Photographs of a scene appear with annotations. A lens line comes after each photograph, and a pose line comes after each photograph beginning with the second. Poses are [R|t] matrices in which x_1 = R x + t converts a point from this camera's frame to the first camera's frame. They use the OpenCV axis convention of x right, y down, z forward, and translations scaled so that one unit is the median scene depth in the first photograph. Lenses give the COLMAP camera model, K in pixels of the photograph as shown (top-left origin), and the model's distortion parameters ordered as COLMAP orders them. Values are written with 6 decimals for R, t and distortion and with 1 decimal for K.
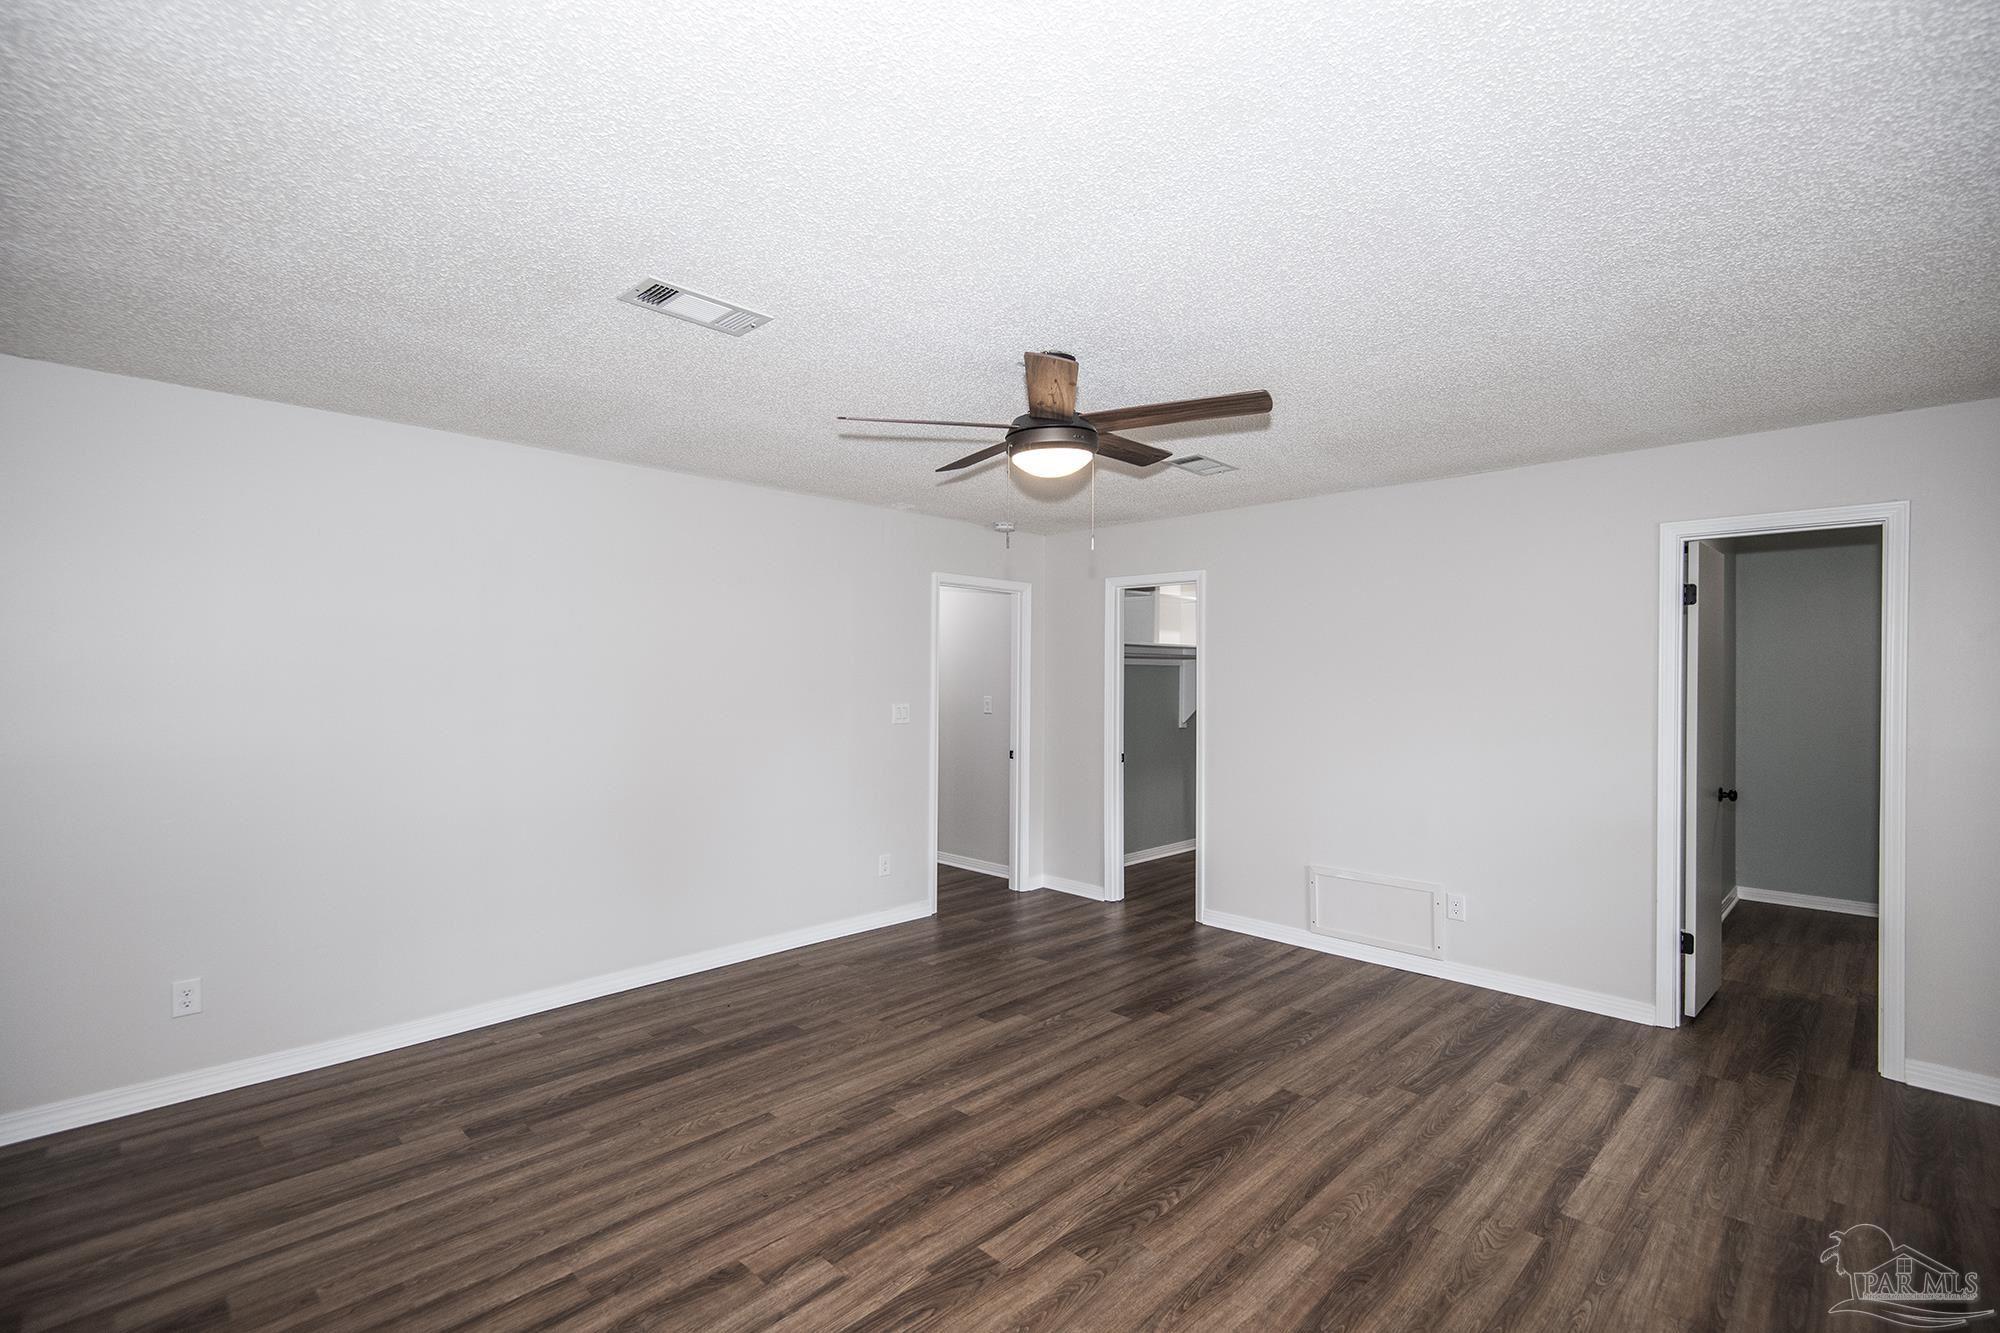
lens RADIAL K [[902.3, 0, 991.8], [0, 902.3, 636.6], [0, 0, 1]] dist [0.034295, -0.018583]
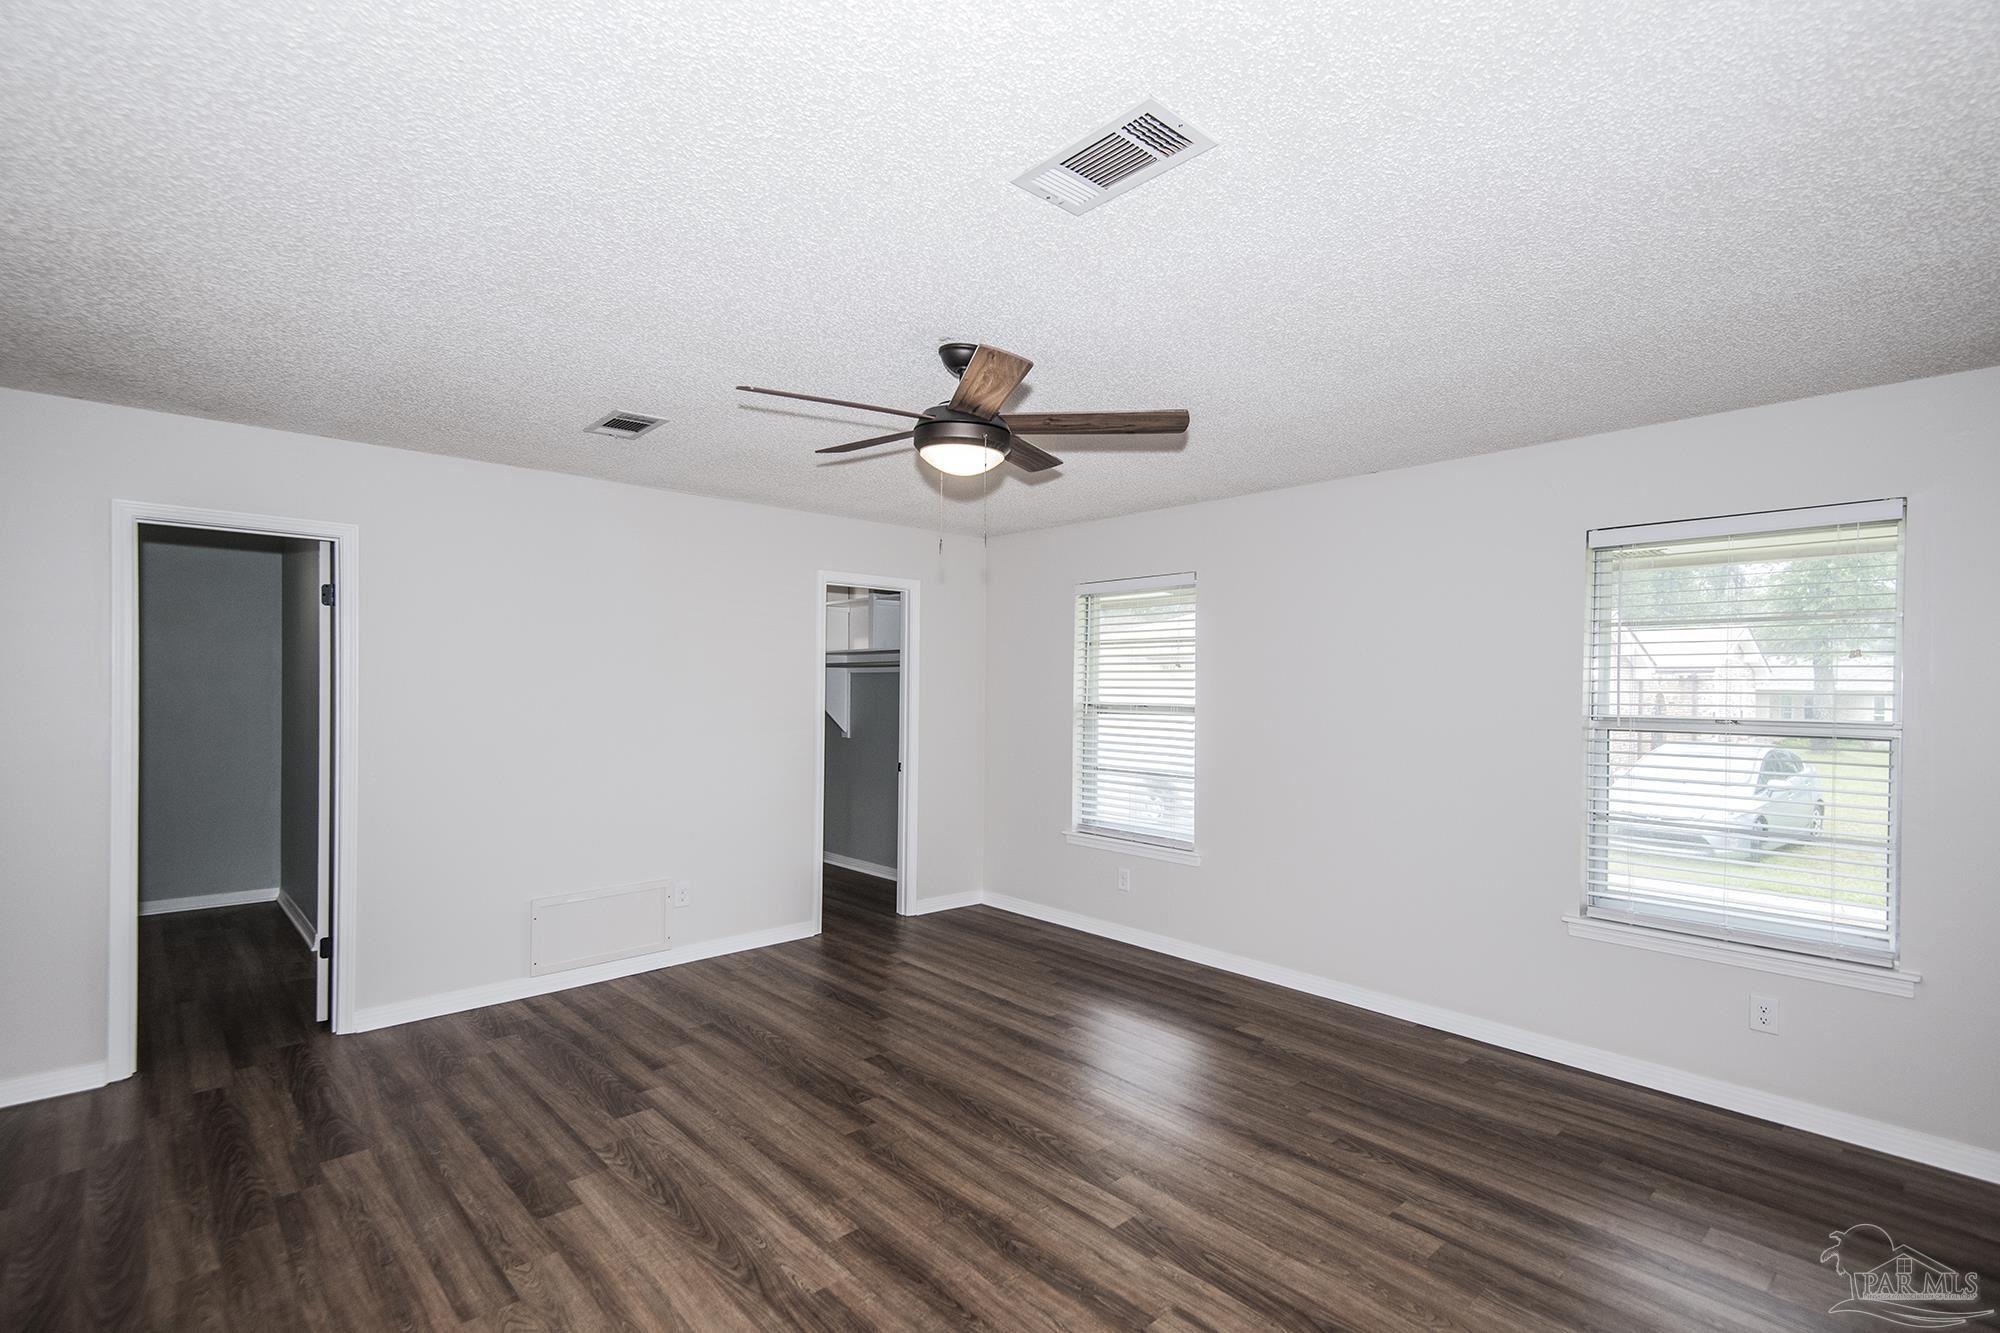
lens RADIAL K [[944.5, 0, 998.3], [0, 944.5, 679.9], [0, 0, 1]] dist [0.054189, -0.028392]
pose [[0.045016, -0.001259, 0.998985, -0.883293], [-0.049772, 0.998754, 0.003502, 0.029751], [-0.997746, -0.049879, 0.044898, 0.872308]]
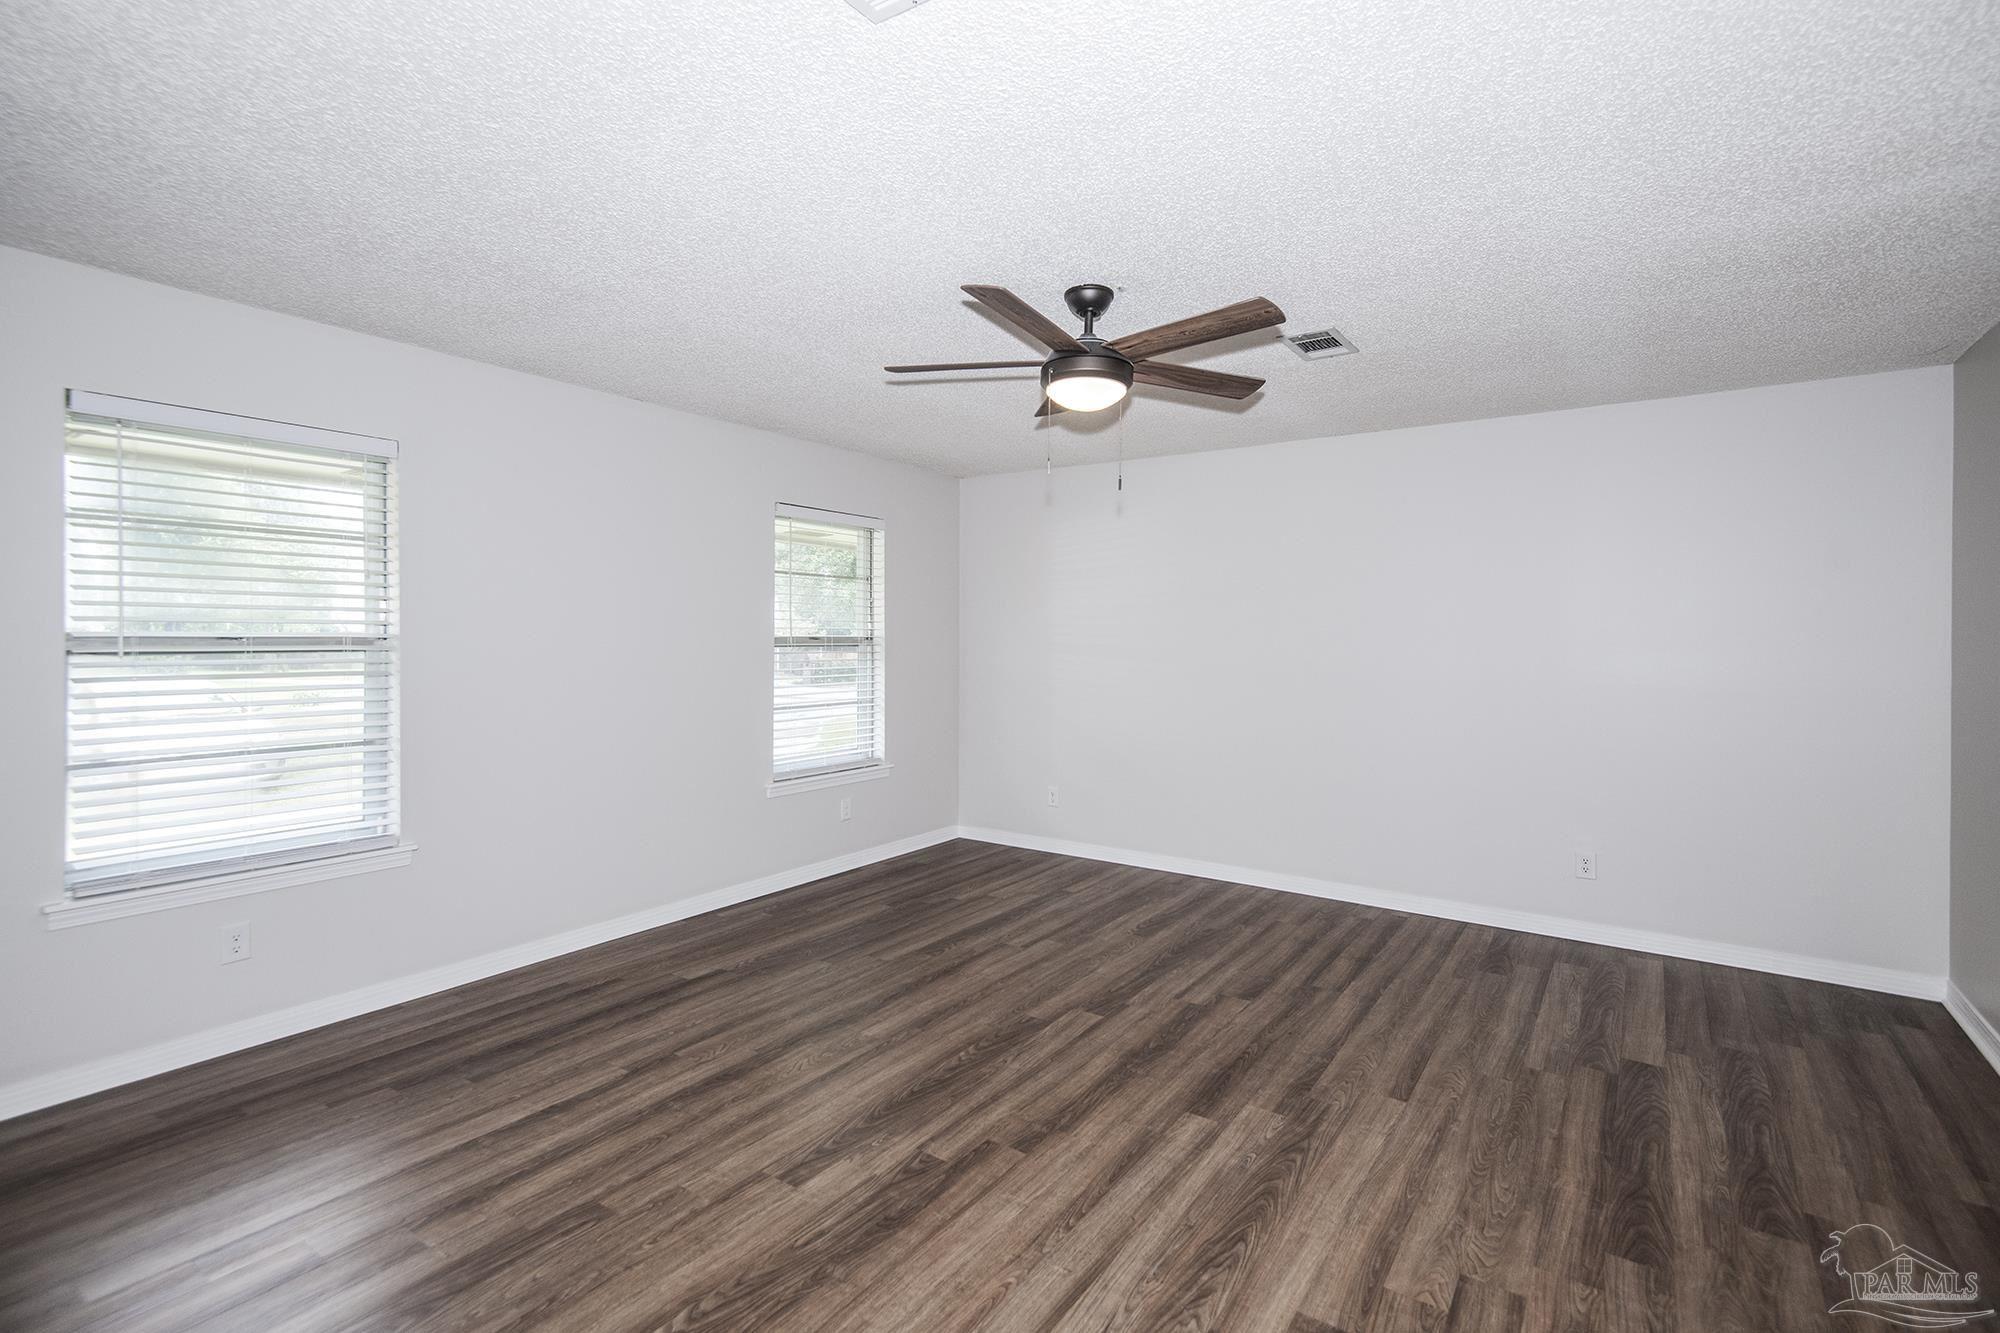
lens RADIAL K [[944.5, 0, 998.3], [0, 944.5, 679.9], [0, 0, 1]] dist [0.054189, -0.028392]
pose [[-0.982471, -0.003686, -0.186377, 0.329479], [-0.005225, 0.999956, 0.007764, 0.107966], [0.186340, 0.008601, -0.982448, 1.884975]]
